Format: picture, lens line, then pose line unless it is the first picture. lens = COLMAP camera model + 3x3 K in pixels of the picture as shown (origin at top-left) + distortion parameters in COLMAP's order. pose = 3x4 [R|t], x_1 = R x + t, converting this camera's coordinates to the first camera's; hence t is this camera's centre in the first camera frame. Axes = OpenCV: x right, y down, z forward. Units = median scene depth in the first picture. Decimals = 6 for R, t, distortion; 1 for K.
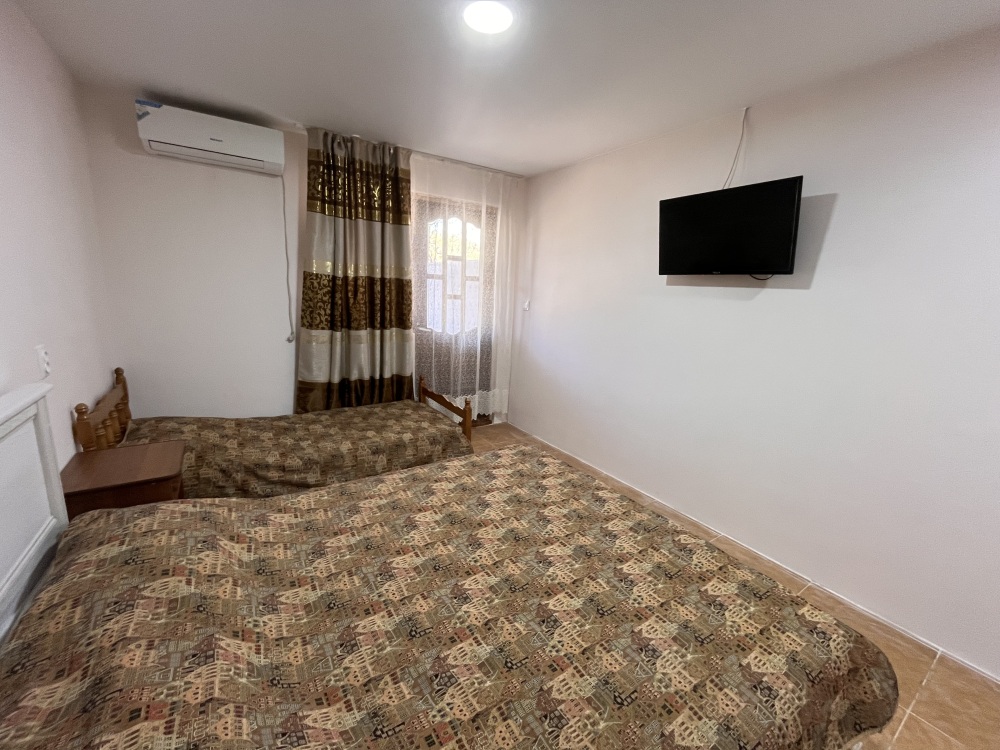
lens RADIAL K [[405.4, 0, 496.9], [0, 405.4, 373.7], [0, 0, 1]] dist [-0.001811, 0.000003]
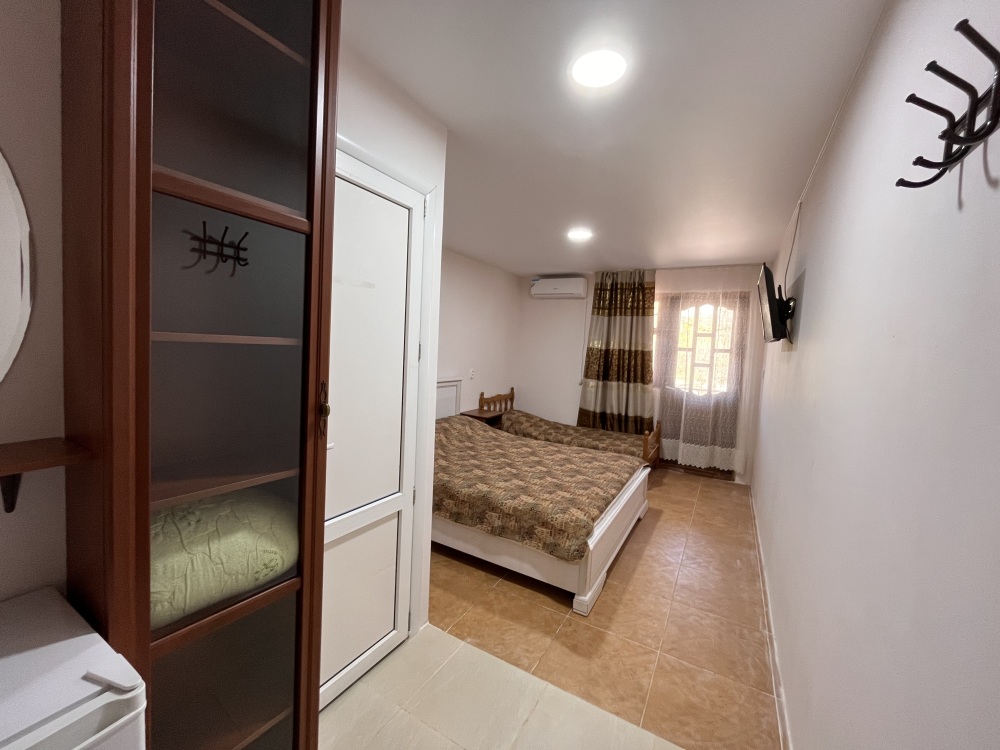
lens RADIAL K [[405.4, 0, 496.9], [0, 405.4, 373.7], [0, 0, 1]] dist [-0.001811, 0.000003]
pose [[0.456000, 0.039108, -0.889120, 0.882054], [-0.211535, 0.975167, -0.065596, 0.063805], [0.864475, 0.217992, 0.452949, -0.129322]]
